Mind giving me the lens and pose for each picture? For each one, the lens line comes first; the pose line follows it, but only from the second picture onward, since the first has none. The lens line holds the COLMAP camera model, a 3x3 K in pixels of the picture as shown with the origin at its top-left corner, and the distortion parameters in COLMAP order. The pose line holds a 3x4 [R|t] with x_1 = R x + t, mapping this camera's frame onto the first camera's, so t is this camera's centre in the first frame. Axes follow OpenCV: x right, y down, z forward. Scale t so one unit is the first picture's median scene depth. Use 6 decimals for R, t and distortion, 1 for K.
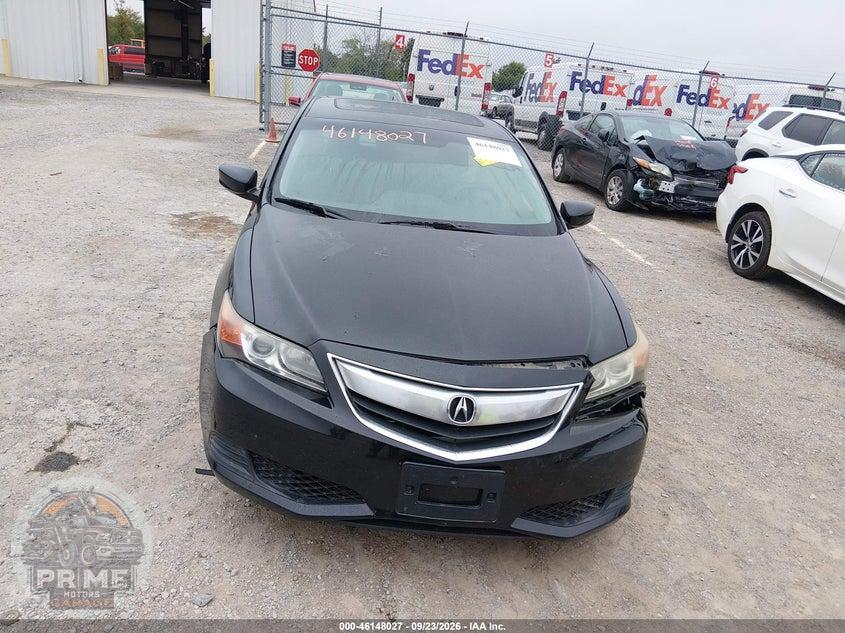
lens RADIAL K [[642.9, 0, 422.5], [0, 642.9, 316.5], [0, 0, 1]] dist [0.091965, -0.161803]
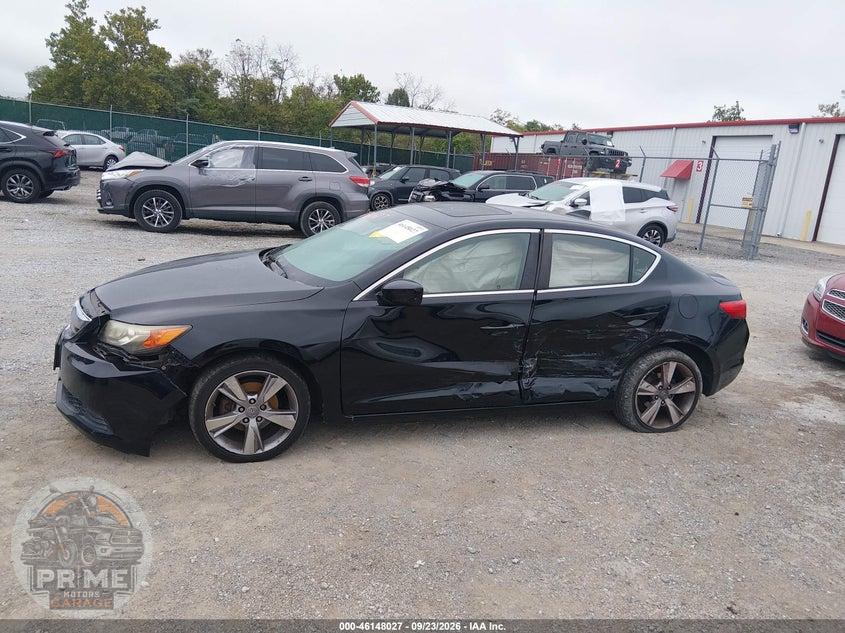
lens RADIAL K [[637.3, 0, 422.5], [0, 637.3, 316.5], [0, 0, 1]] dist [0.100980, -0.169136]
pose [[0.220522, 0.133723, -0.966172, 0.298894], [-0.398004, 0.916676, 0.036031, -0.043622], [0.890485, 0.376595, 0.255369, 0.201817]]
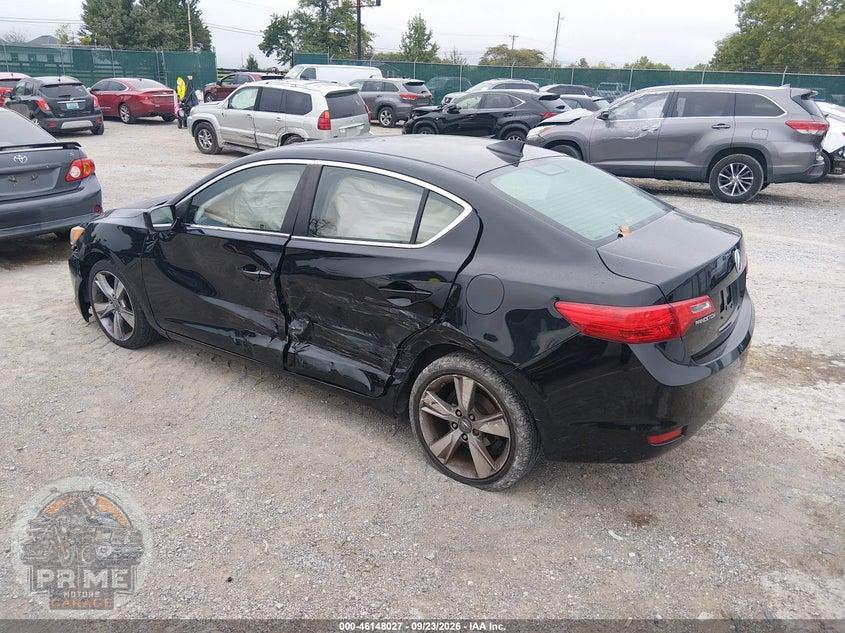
lens RADIAL K [[629.9, 0, 435.5], [0, 629.9, 316.1], [0, 0, 1]] dist [0.084314, -0.094415]
pose [[-0.660715, 0.130191, -0.739260, 0.177222], [-0.342824, 0.823796, 0.451478, -0.156655], [0.667778, 0.551735, -0.499662, 0.469425]]
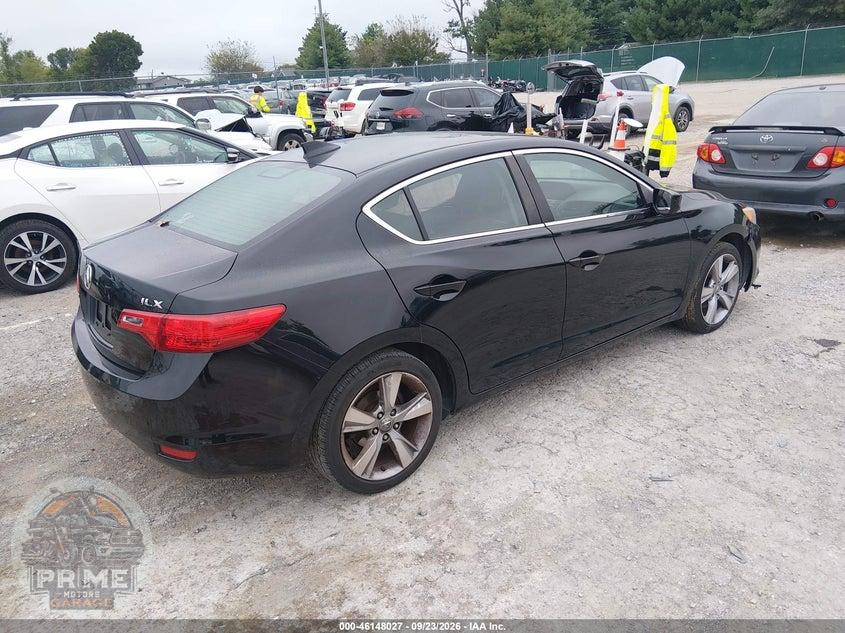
lens RADIAL K [[637.3, 0, 422.5], [0, 637.3, 316.5], [0, 0, 1]] dist [0.100980, -0.169136]
pose [[-0.520523, -0.365519, 0.771655, -0.235961], [0.286355, 0.776670, 0.561056, -0.189832], [-0.804398, 0.513010, -0.299607, 0.424849]]
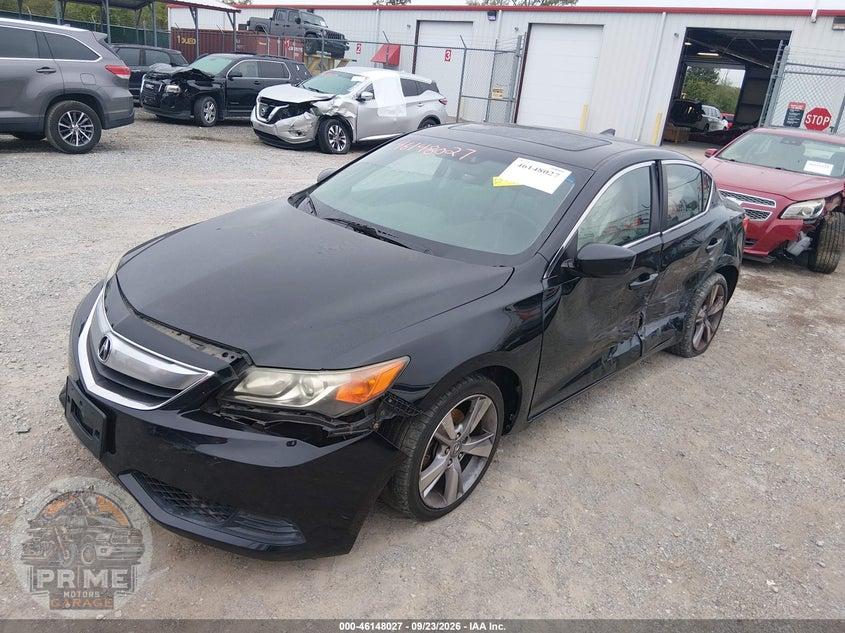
lens RADIAL K [[637.3, 0, 422.5], [0, 637.3, 316.5], [0, 0, 1]] dist [0.100980, -0.169136]
pose [[0.649474, 0.221121, -0.727522, 0.170025], [-0.290563, 0.956345, 0.031278, -0.014292], [0.702678, 0.191077, 0.685371, 0.085549]]
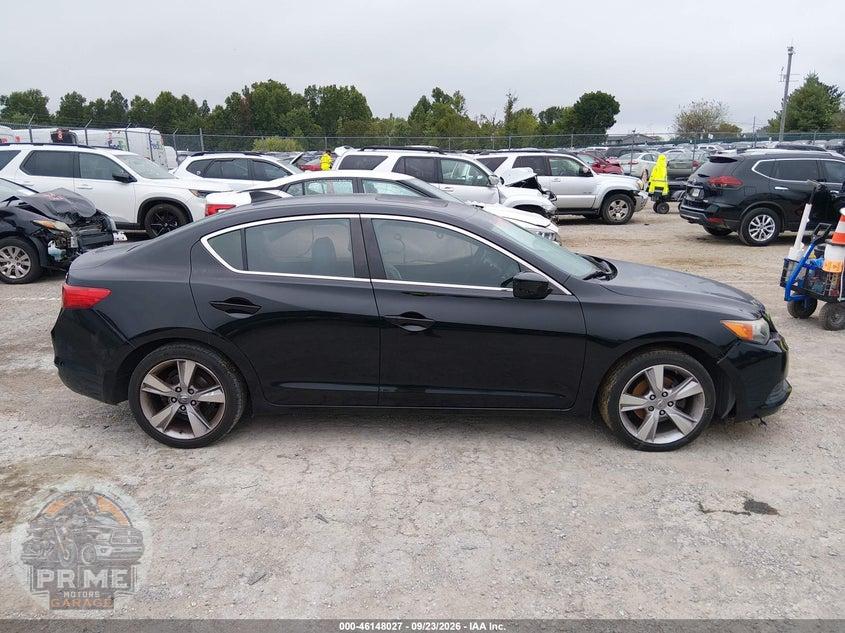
lens RADIAL K [[637.3, 0, 422.5], [0, 637.3, 316.5], [0, 0, 1]] dist [0.100980, -0.169136]
pose [[0.132081, -0.345829, 0.928955, -0.313068], [0.355118, 0.891468, 0.281382, -0.125892], [-0.925444, 0.292723, 0.240556, 0.225112]]
